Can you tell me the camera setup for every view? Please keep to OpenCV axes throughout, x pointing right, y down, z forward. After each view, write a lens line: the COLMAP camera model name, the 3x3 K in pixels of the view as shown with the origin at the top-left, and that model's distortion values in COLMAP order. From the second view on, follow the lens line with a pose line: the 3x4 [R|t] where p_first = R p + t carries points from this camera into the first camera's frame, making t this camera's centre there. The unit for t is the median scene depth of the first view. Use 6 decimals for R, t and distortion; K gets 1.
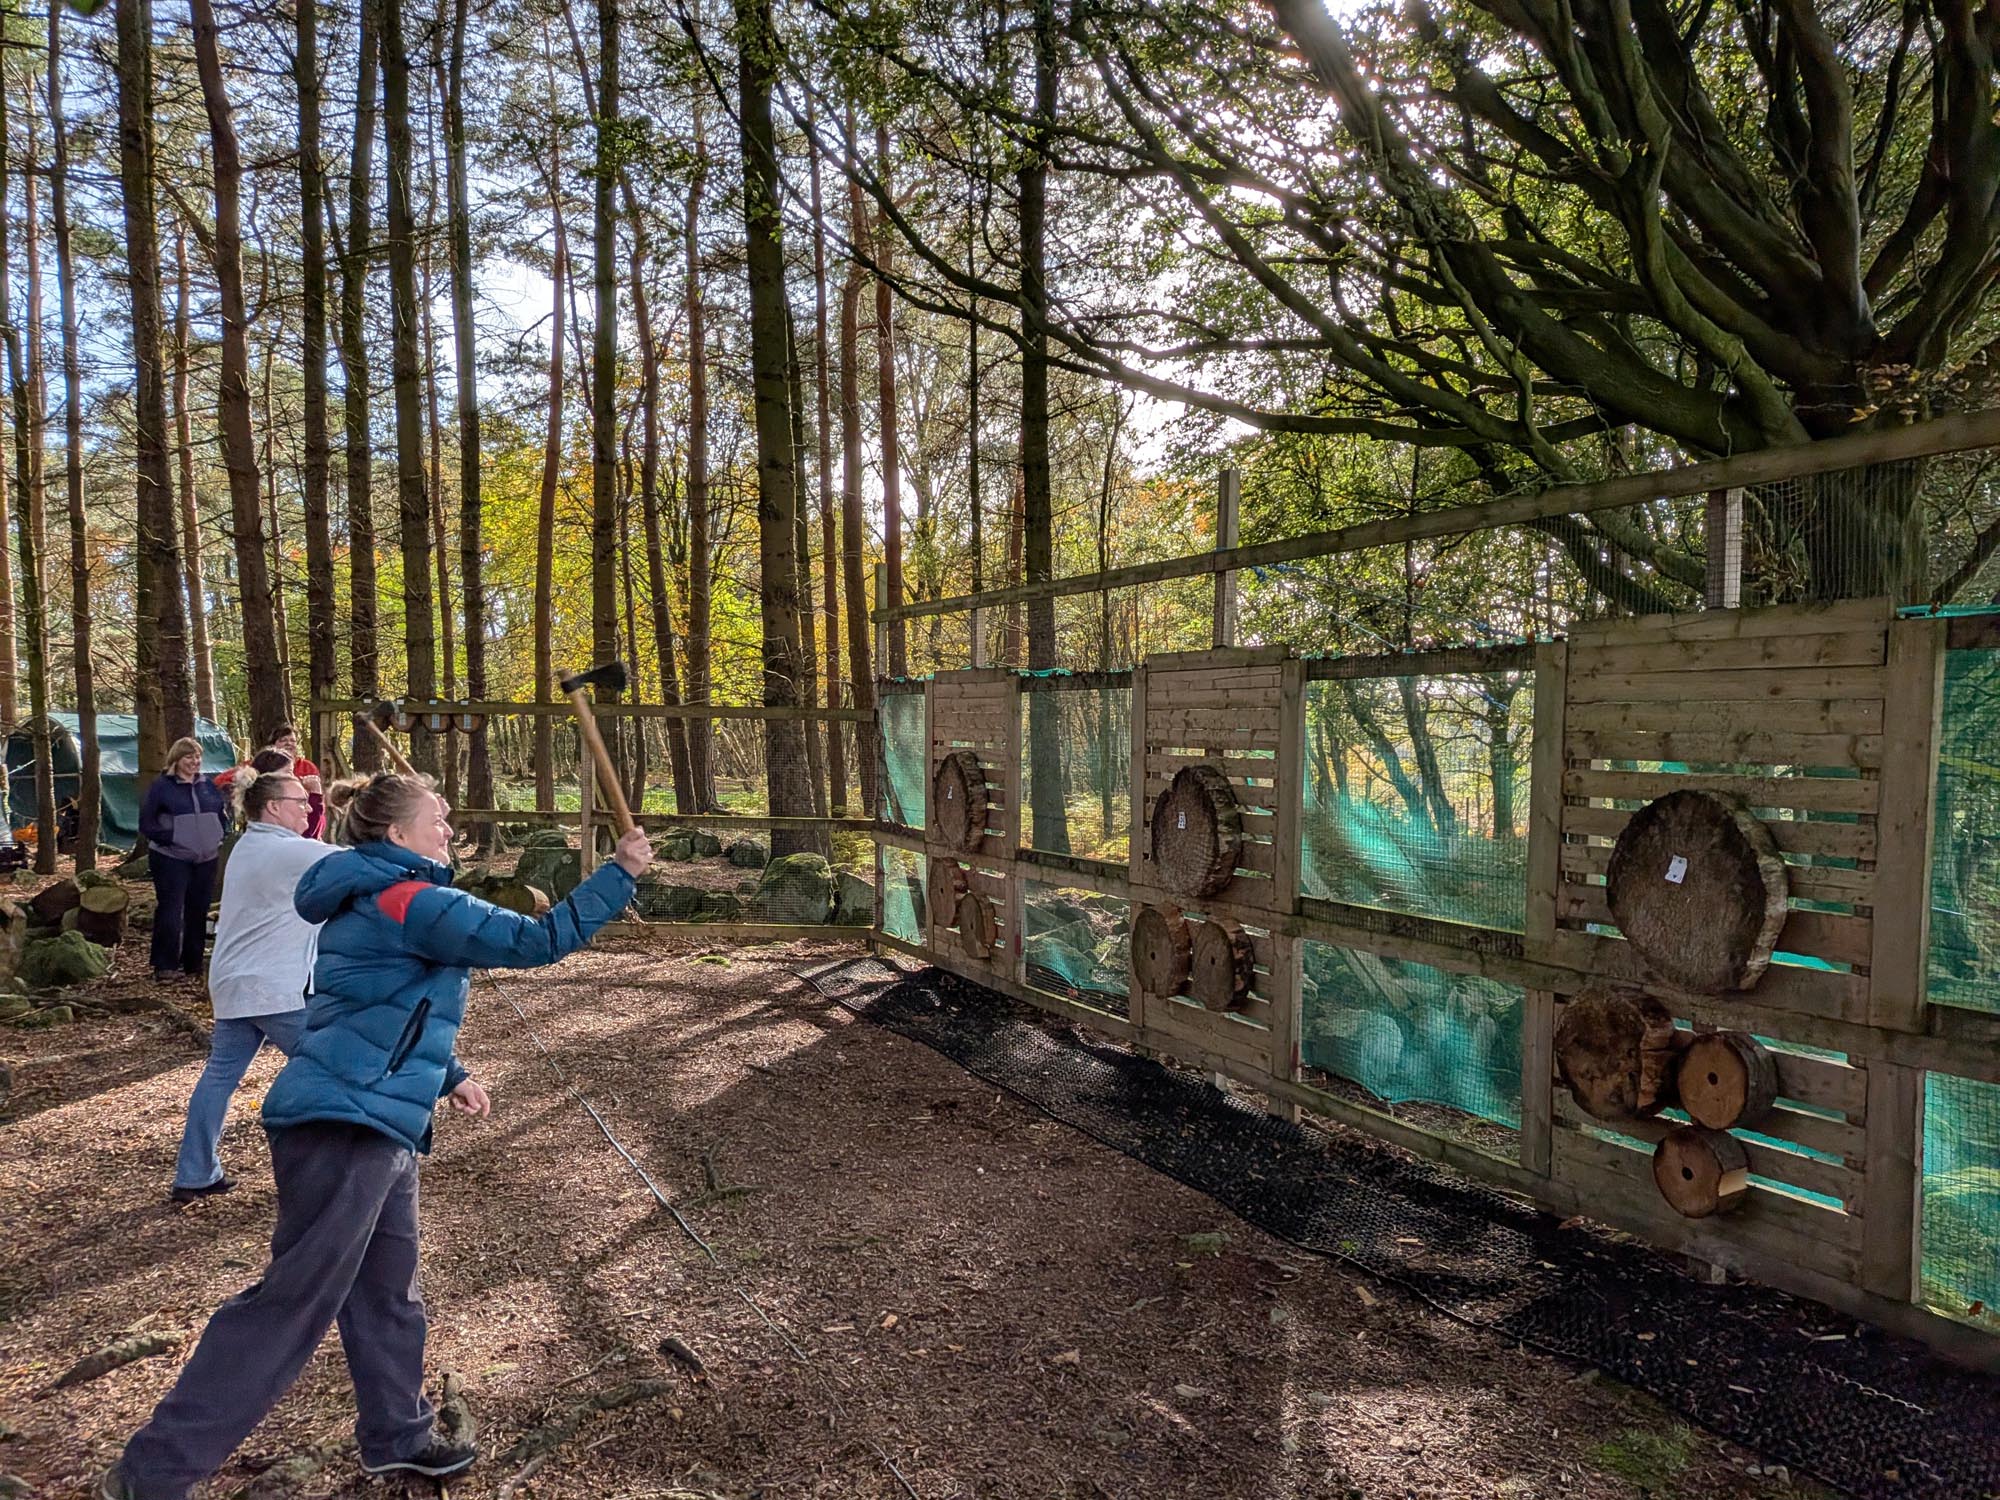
lens RADIAL K [[1377.2, 0, 974.4], [0, 1377.2, 804.0], [0, 0, 1]] dist [0.093284, -0.141673]
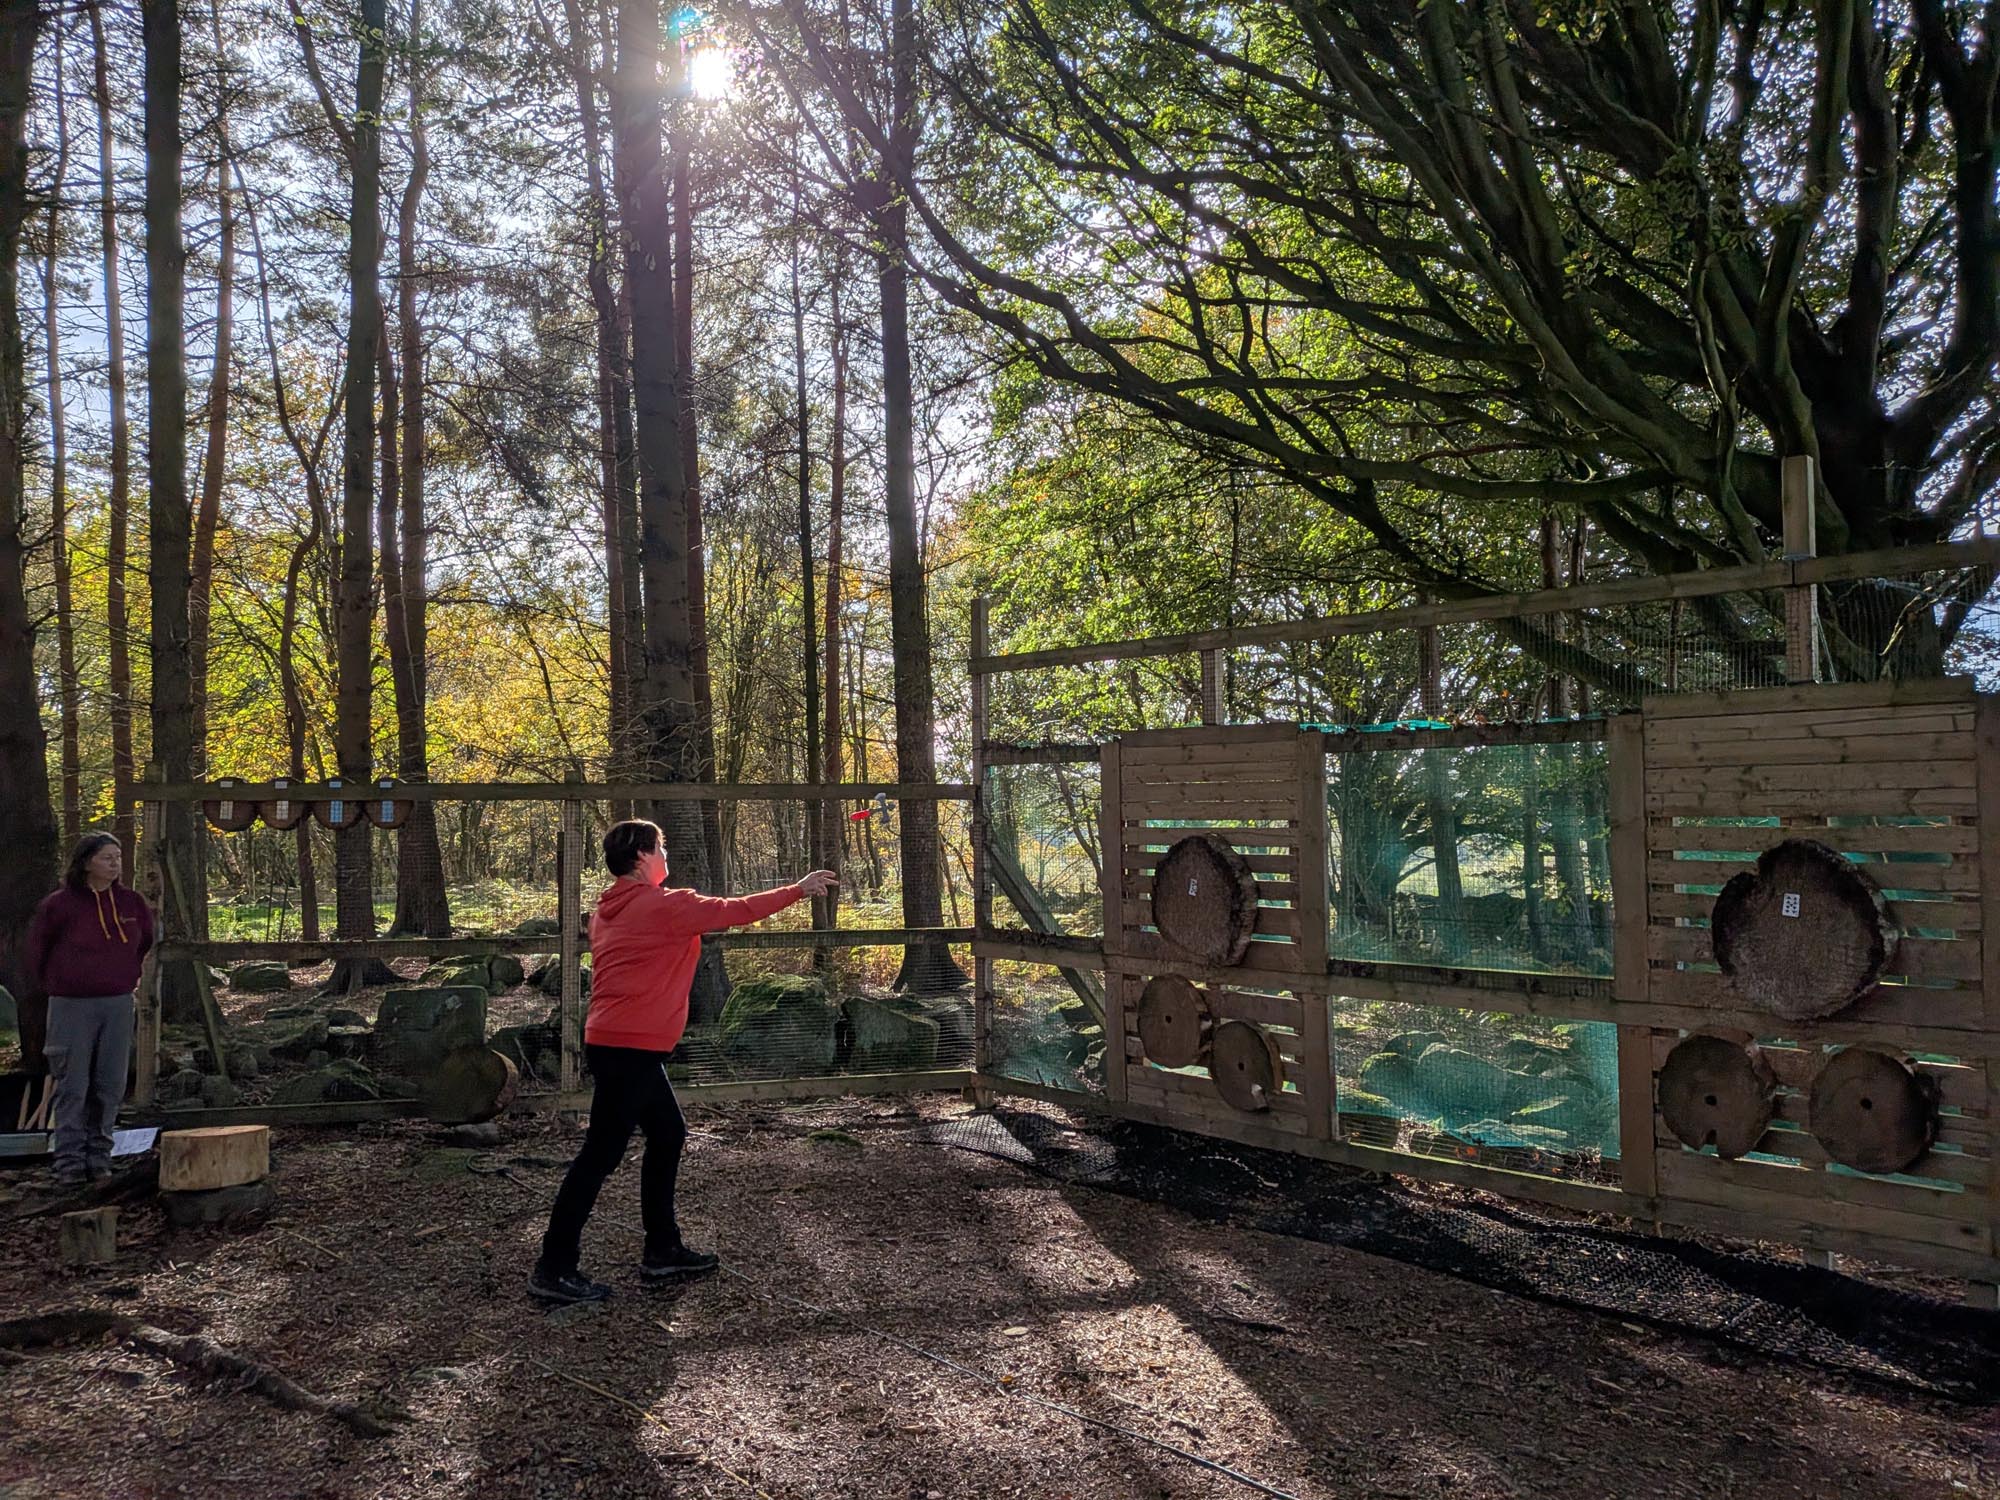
lens RADIAL K [[1408.4, 0, 1002.8], [0, 1408.4, 757.9], [0, 0, 1]] dist [0.072234, -0.105474]
pose [[0.951792, -0.004851, 0.306706, -0.171488], [0.035019, 0.995056, -0.092935, -0.005297], [-0.304738, 0.099195, 0.947256, 0.139531]]
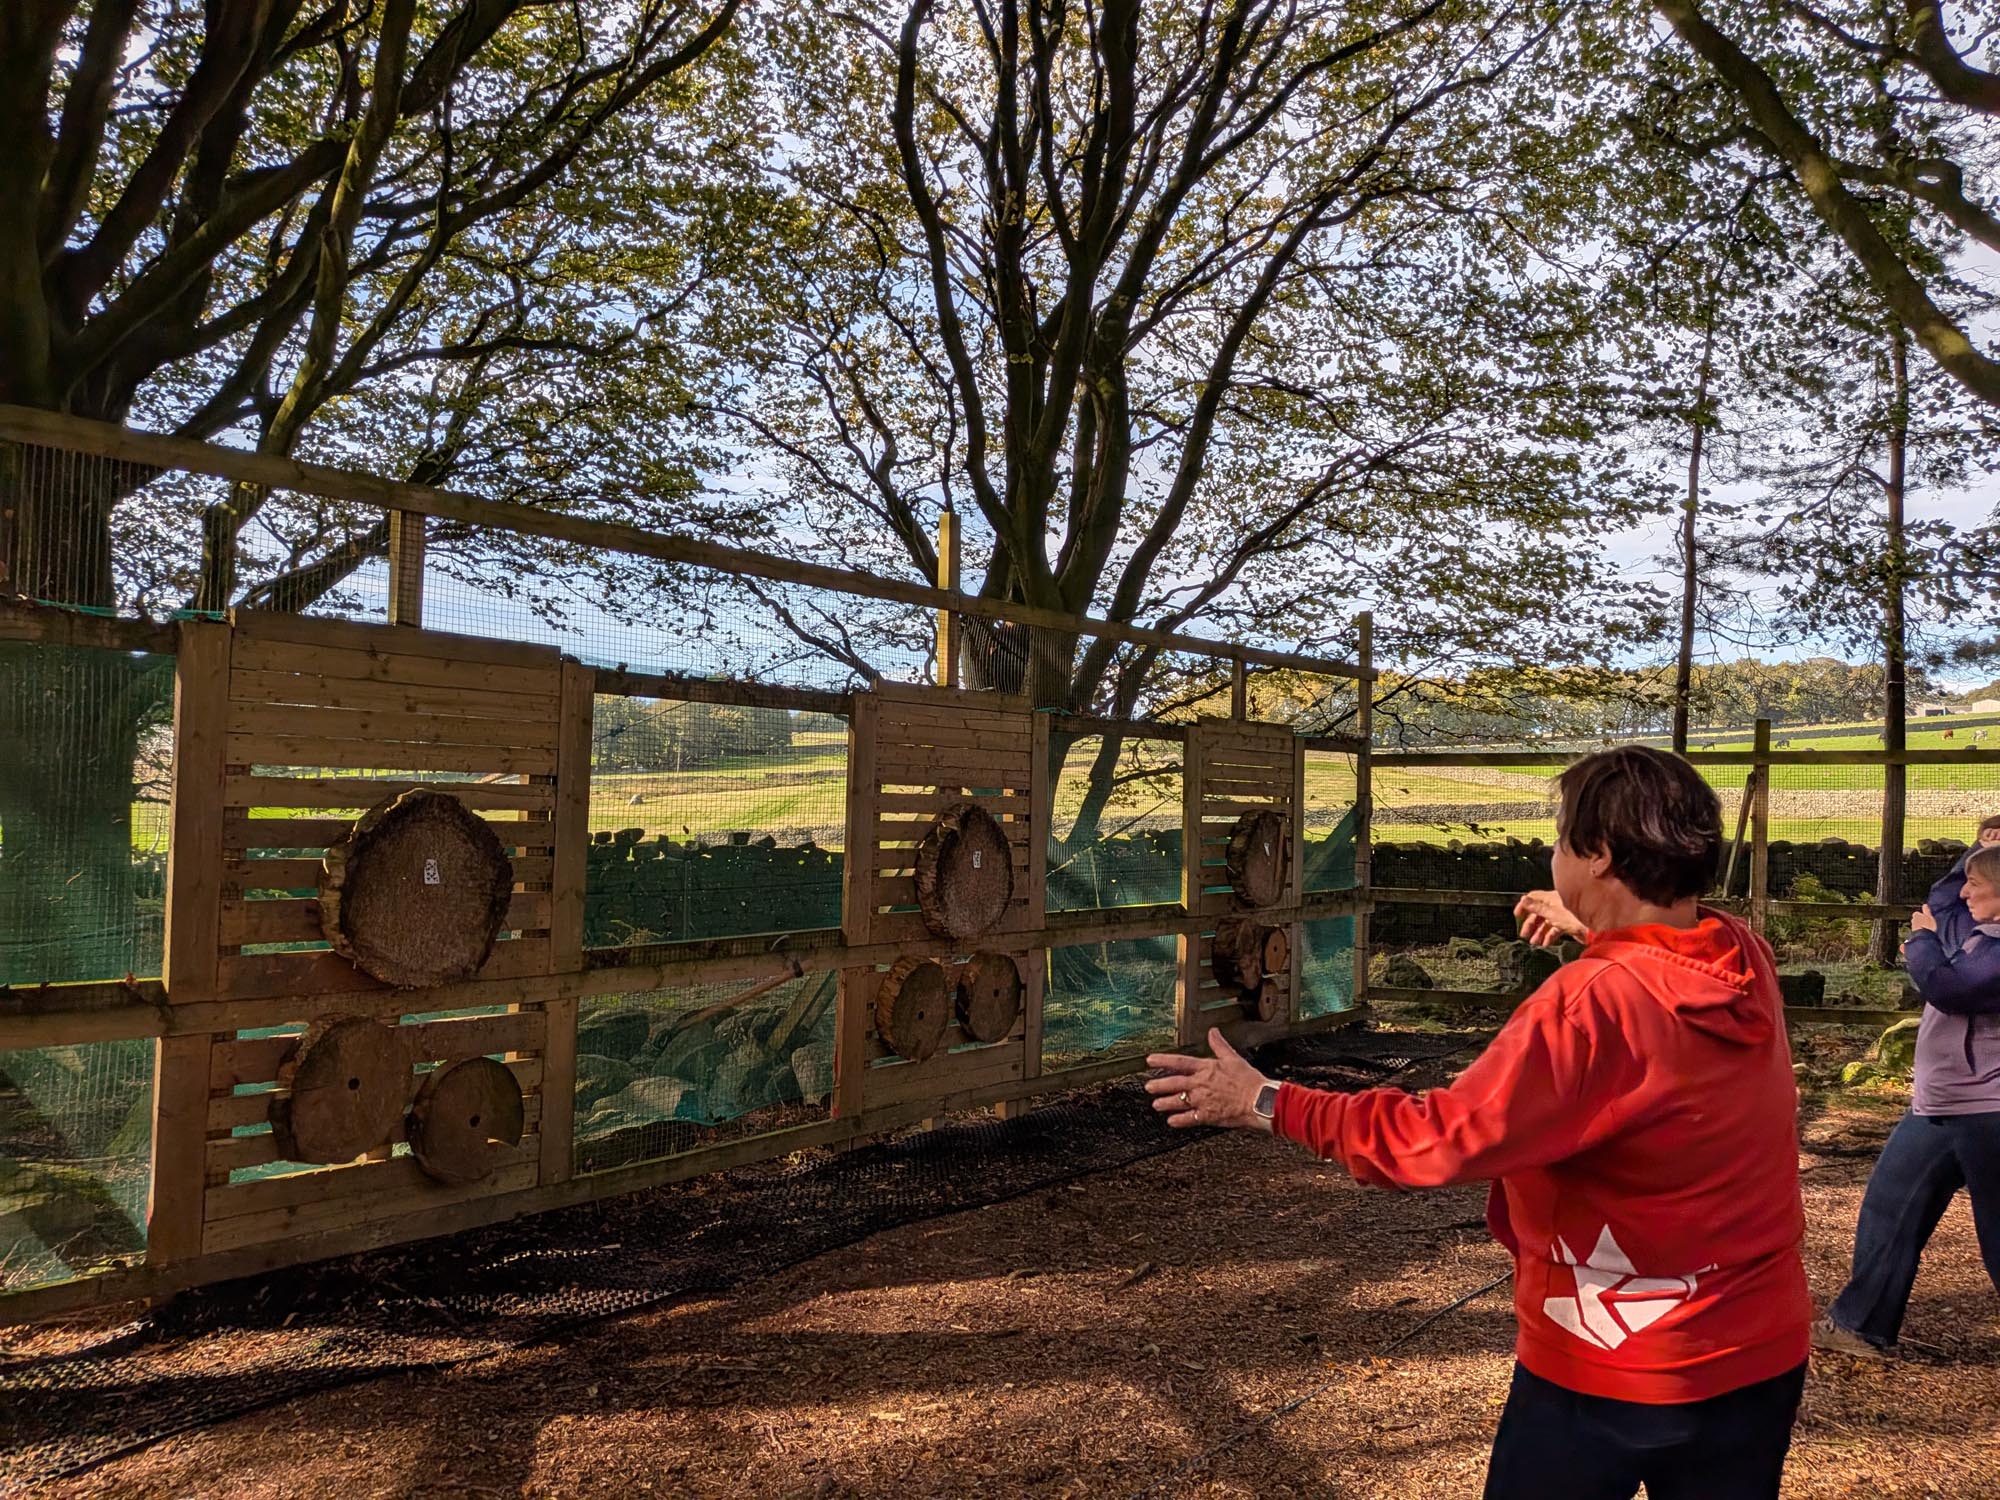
lens RADIAL K [[1408.4, 0, 1002.8], [0, 1408.4, 757.9], [0, 0, 1]] dist [0.072234, -0.105474]
pose [[-0.398954, 0.018833, 0.916778, -0.277958], [0.027203, 0.999592, -0.008696, -0.018983], [-0.916568, 0.021470, -0.399303, 0.488470]]
